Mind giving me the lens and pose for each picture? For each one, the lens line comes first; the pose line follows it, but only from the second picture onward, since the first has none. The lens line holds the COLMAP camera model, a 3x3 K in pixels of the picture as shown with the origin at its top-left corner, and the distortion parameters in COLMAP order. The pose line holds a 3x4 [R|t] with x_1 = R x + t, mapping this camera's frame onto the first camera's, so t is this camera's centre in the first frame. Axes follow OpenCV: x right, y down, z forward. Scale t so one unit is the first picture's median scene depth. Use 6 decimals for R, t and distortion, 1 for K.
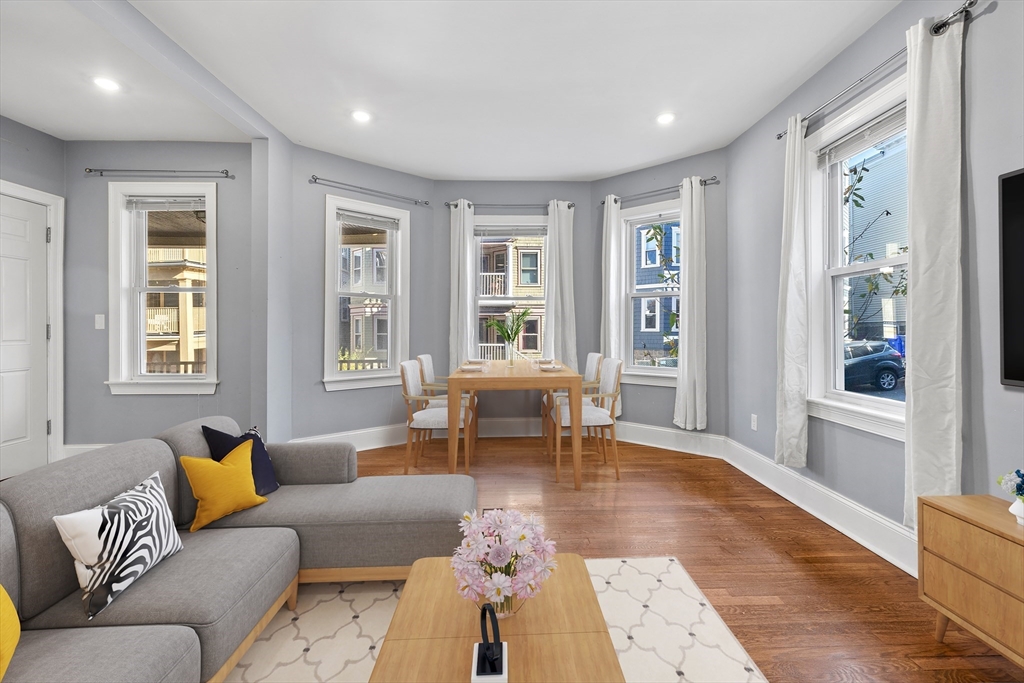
lens RADIAL K [[429.7, 0, 514.2], [0, 429.7, 329.7], [0, 0, 1]] dist [0.001831, -0.000546]
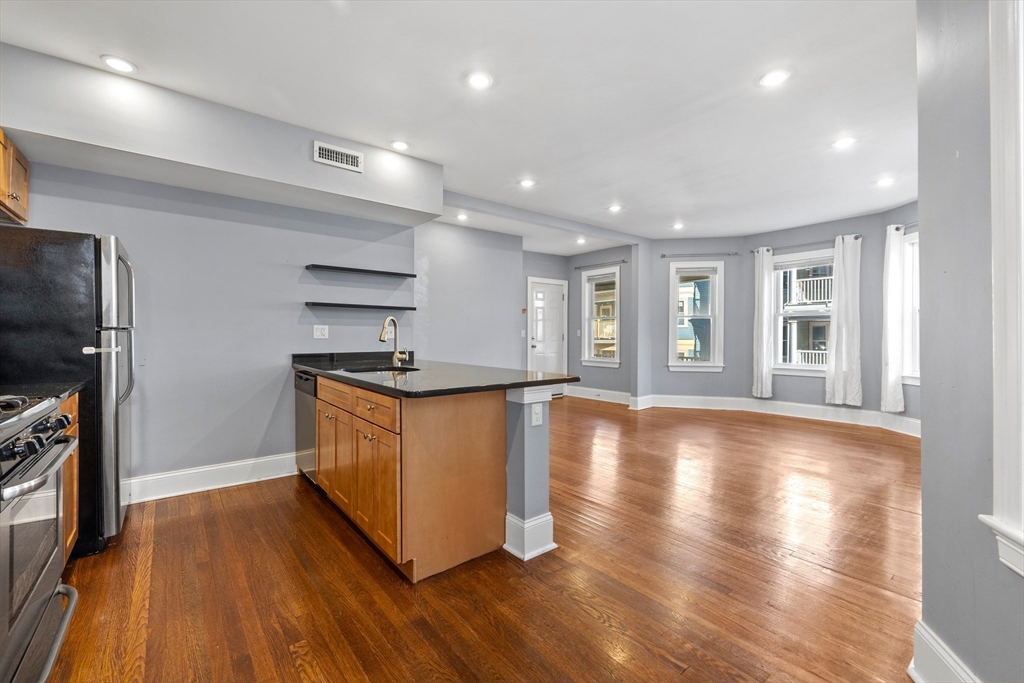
lens RADIAL K [[429.7, 0, 513.2], [0, 429.7, 334.5], [0, 0, 1]] dist [0.001831, -0.000546]
pose [[0.604778, 0.001222, -0.796393, 0.597424], [-0.004725, 0.999987, -0.002054, -0.003914], [0.796380, 0.005006, 0.604776, -0.609738]]
